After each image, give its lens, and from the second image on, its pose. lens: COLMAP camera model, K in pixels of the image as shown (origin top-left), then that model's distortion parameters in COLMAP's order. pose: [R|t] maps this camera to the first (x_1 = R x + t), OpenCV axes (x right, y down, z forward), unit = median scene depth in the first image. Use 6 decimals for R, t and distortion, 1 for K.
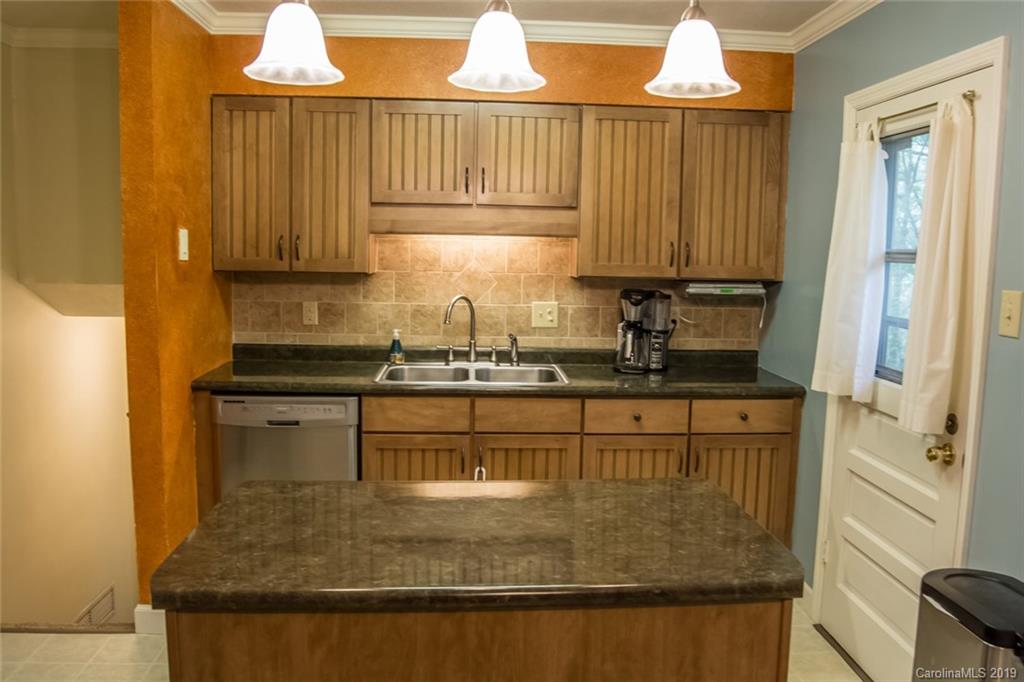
lens RADIAL K [[816.4, 0, 512.0], [0, 816.4, 341.0], [0, 0, 1]] dist [-0.093658, 0.044024]
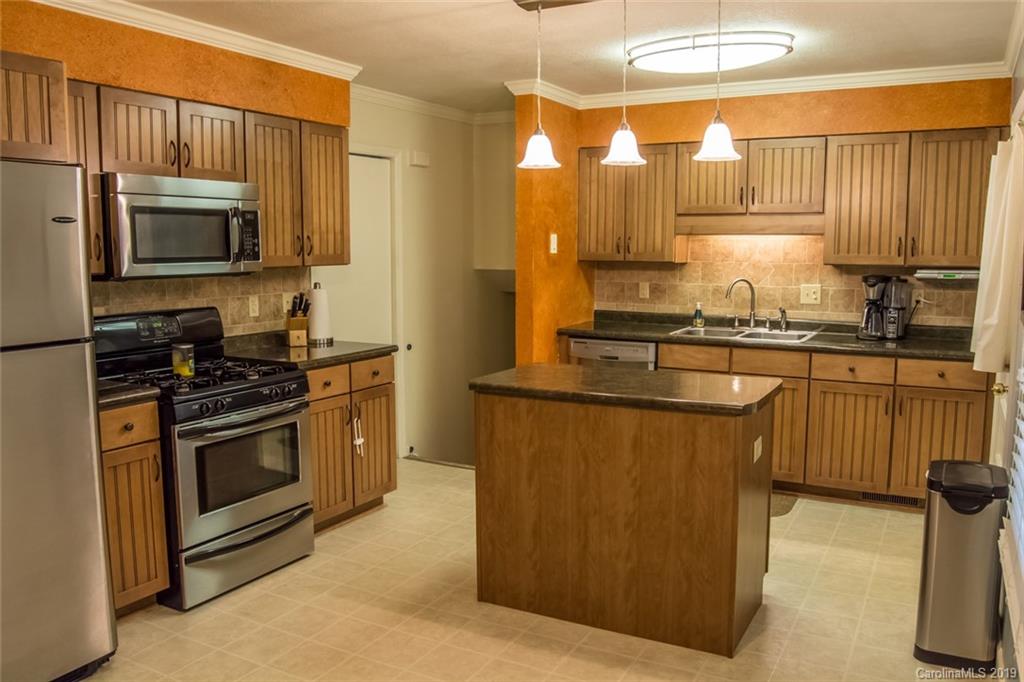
lens RADIAL K [[816.4, 0, 512.0], [0, 816.4, 341.0], [0, 0, 1]] dist [-0.093658, 0.044024]
pose [[0.840964, 0.044485, -0.539260, 0.366853], [-0.046373, 0.998873, 0.010083, 0.056309], [0.539101, 0.016527, 0.842079, -0.380778]]
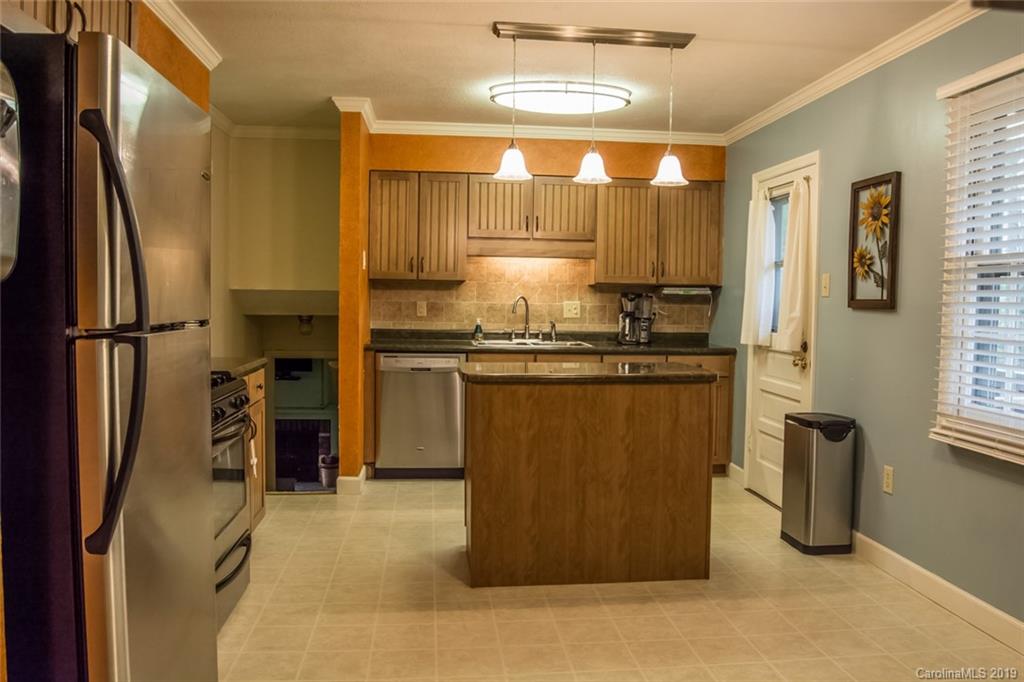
lens RADIAL K [[829.3, 0, 512.0], [0, 829.3, 341.0], [0, 0, 1]] dist [-0.094178, 0.048112]
pose [[0.999026, -0.006008, 0.043723, -0.155005], [0.008799, 0.997916, -0.063920, 0.137374], [-0.043247, 0.064242, 0.996997, -0.611994]]
